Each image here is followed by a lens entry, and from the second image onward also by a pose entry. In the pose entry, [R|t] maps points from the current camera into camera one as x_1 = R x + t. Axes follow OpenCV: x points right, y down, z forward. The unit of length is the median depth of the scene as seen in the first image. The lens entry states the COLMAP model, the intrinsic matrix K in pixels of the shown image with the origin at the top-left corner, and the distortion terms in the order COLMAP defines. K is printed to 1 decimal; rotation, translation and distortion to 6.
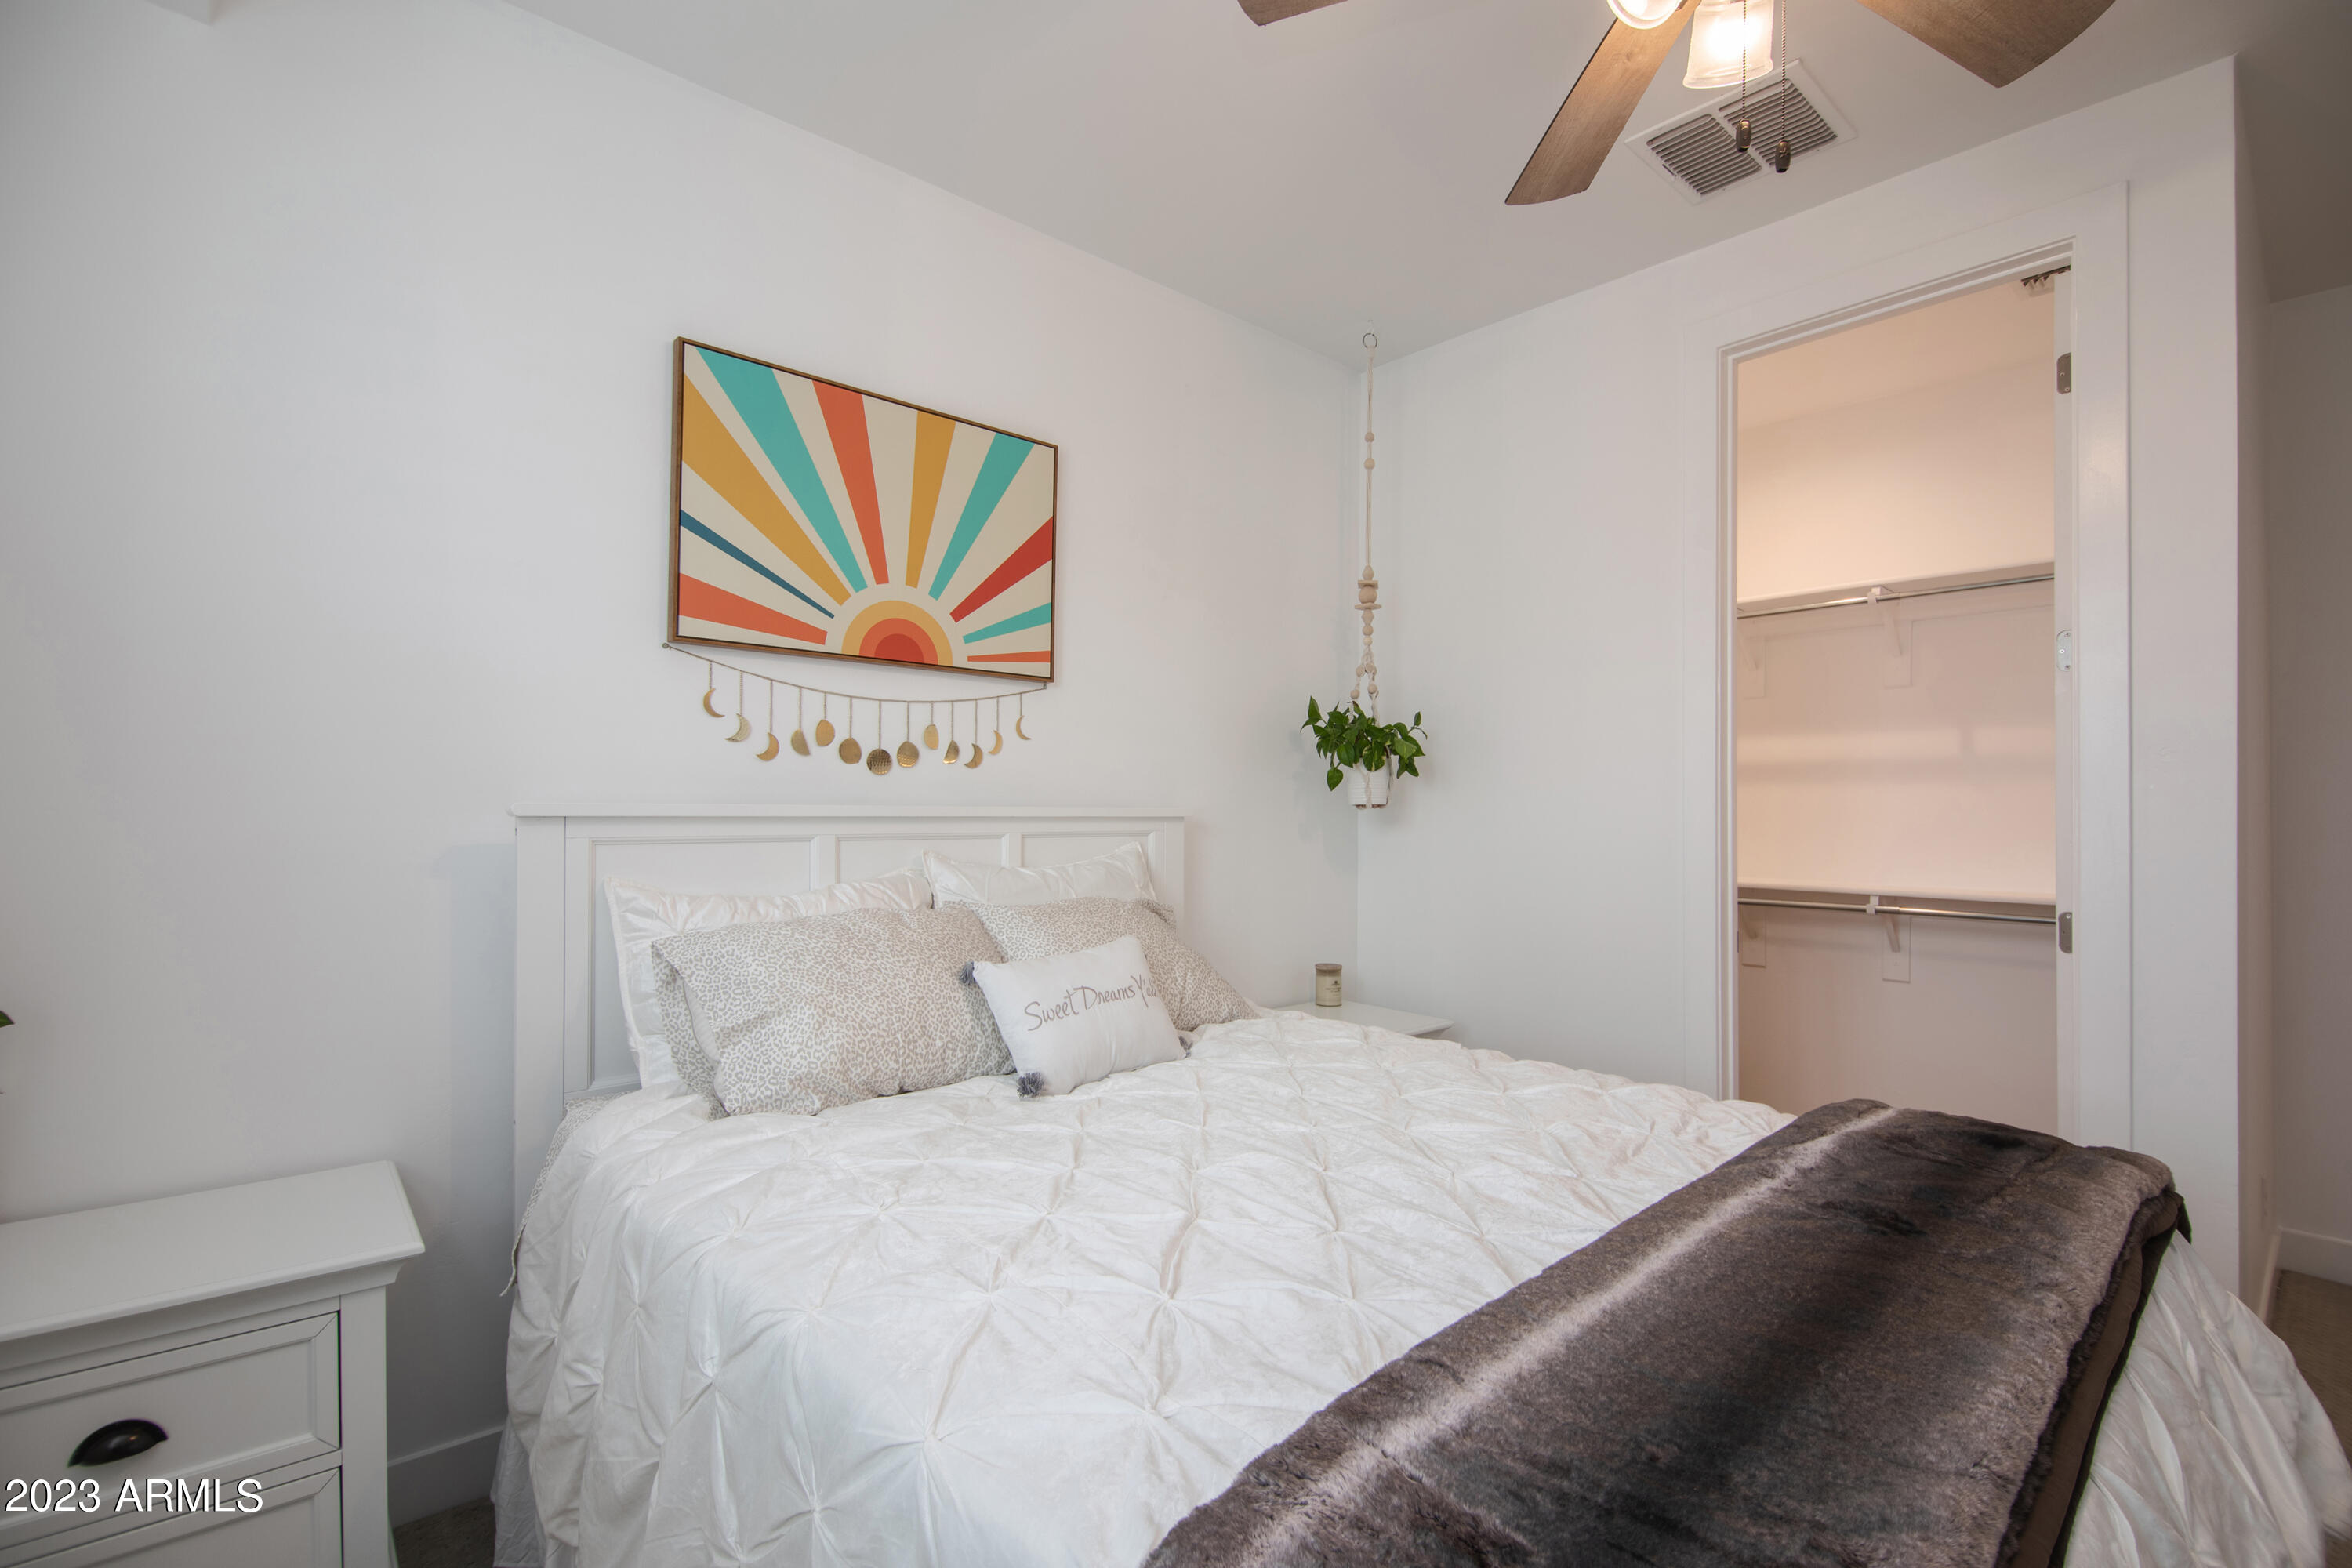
lens RADIAL K [[1085.0, 0, 1190.8], [0, 1085.0, 786.5], [0, 0, 1]] dist [-0.006150, -0.007905]
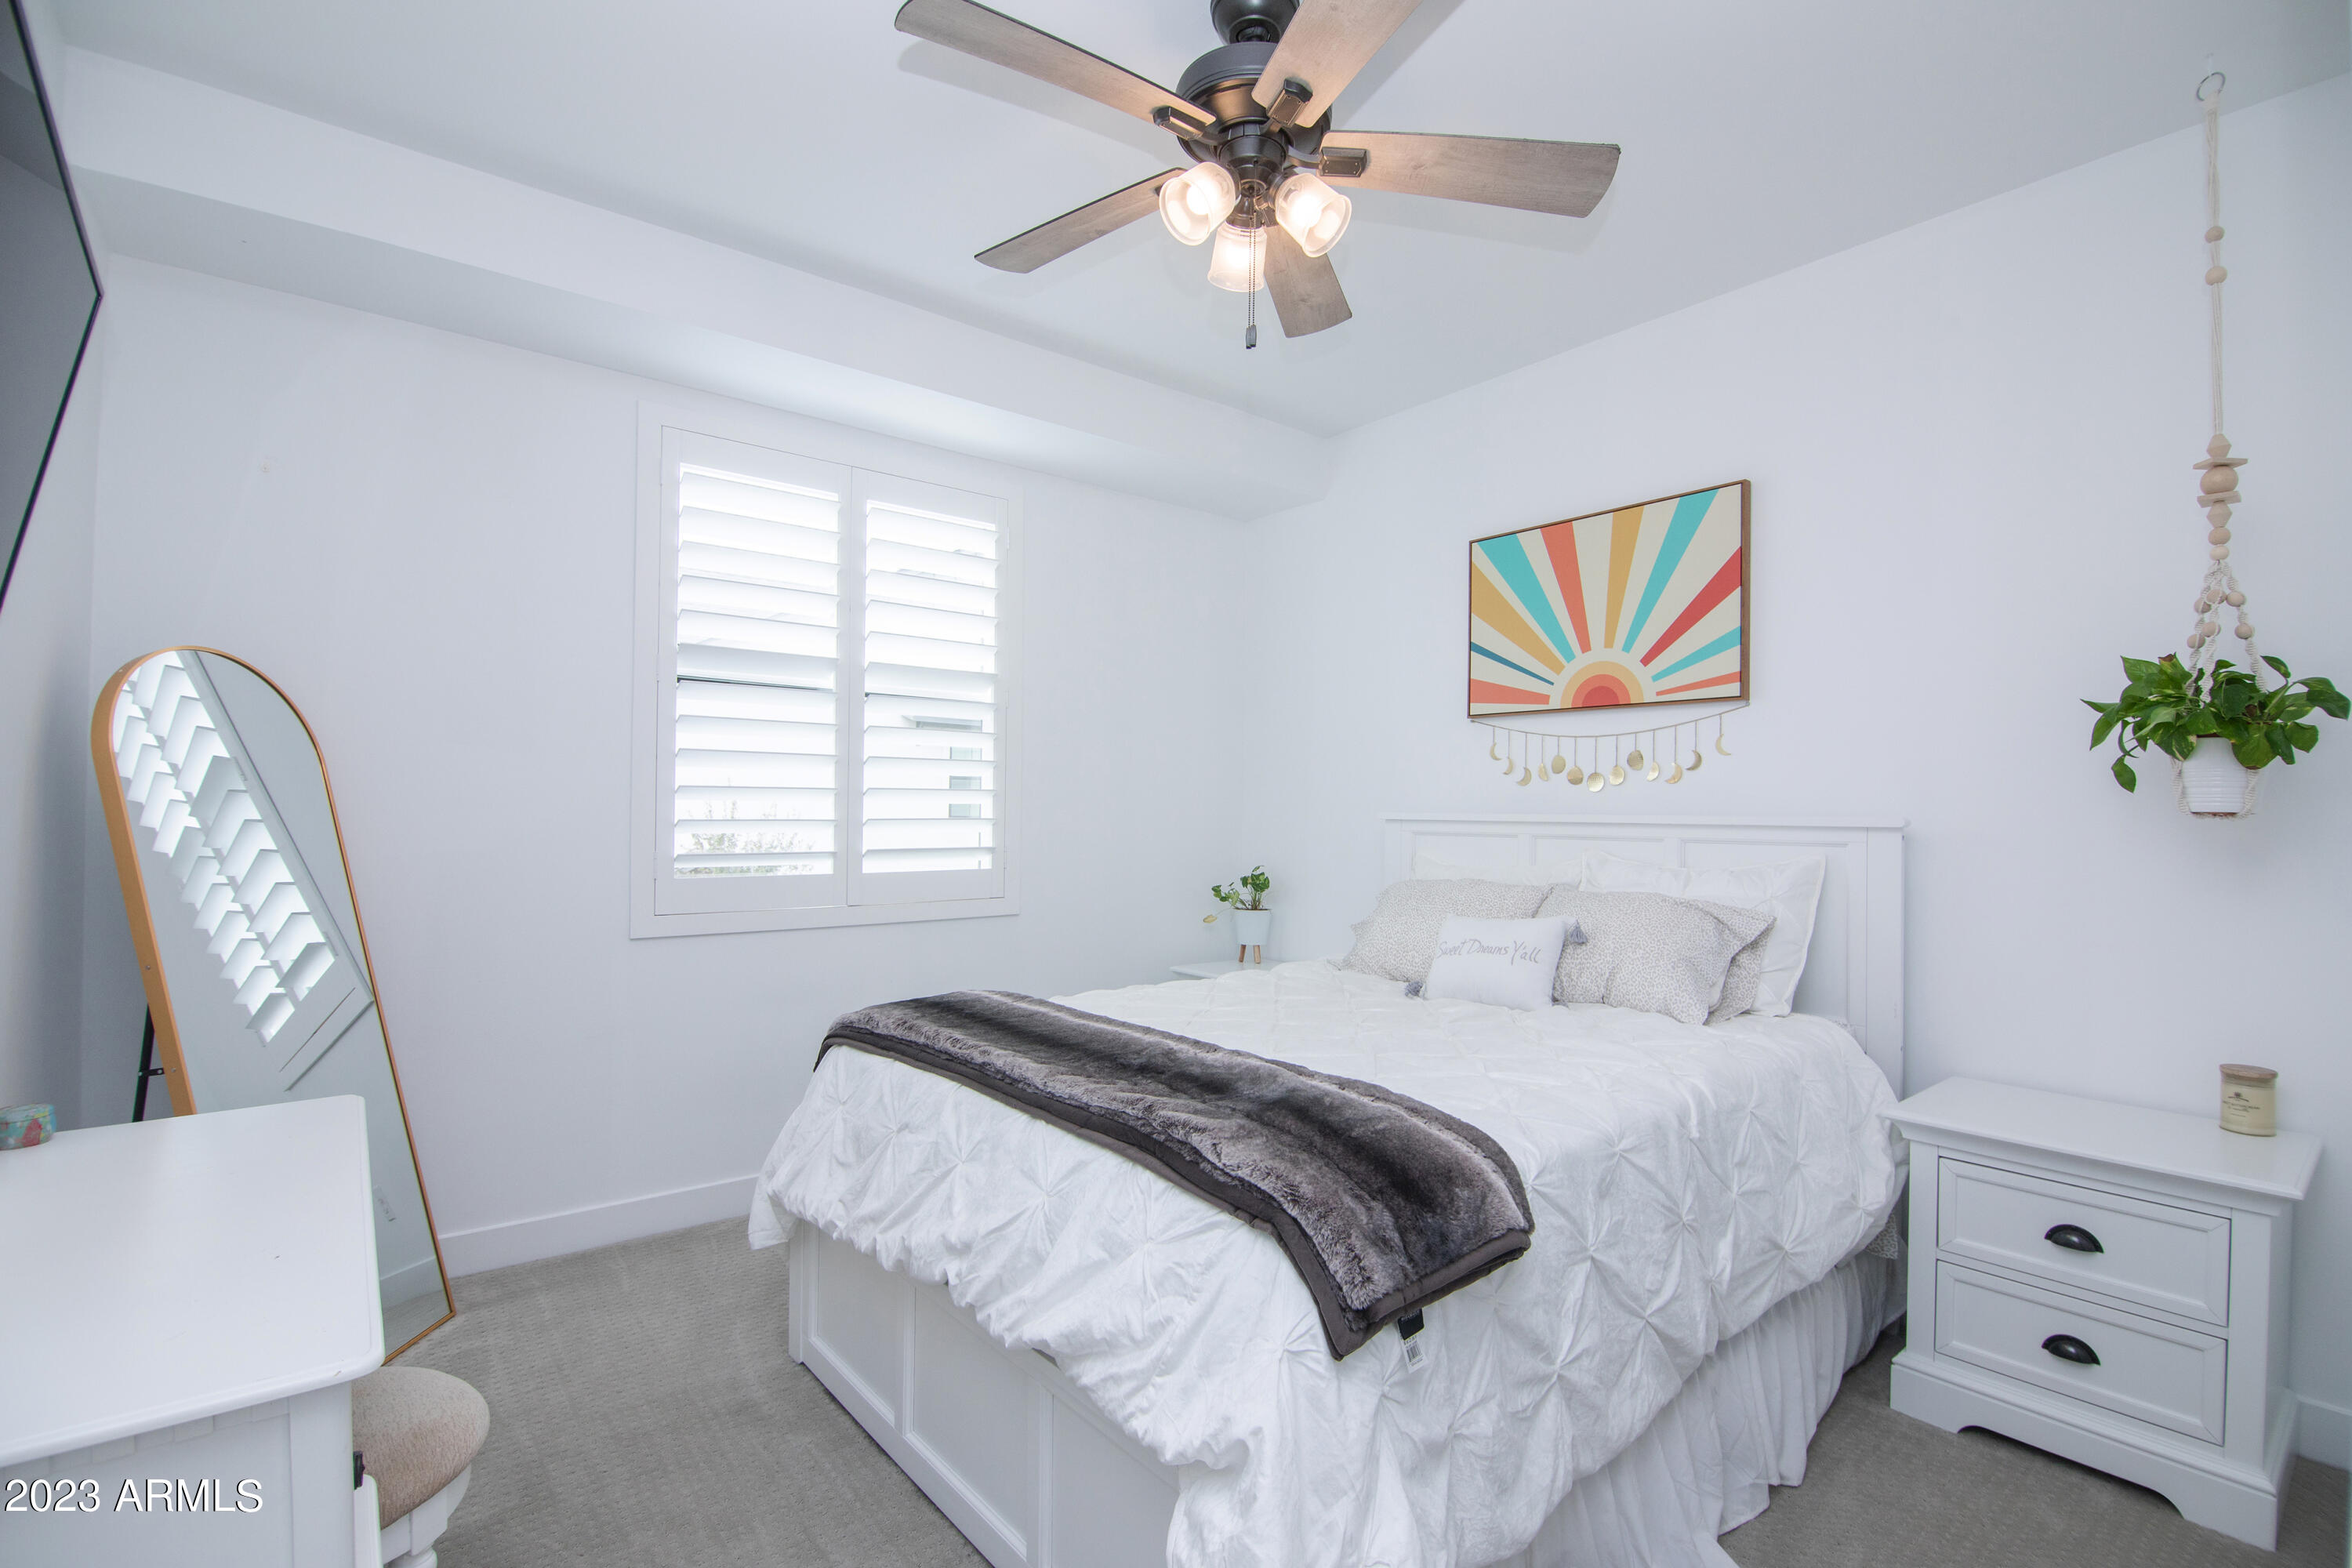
lens RADIAL K [[1085.0, 0, 1186.7], [0, 1085.0, 796.0], [0, 0, 1]] dist [-0.006150, -0.007905]
pose [[-0.087366, -0.018023, -0.996013, 1.107438], [0.012707, 0.999735, -0.019205, 0.014149], [0.996095, -0.014334, -0.087113, 0.607392]]
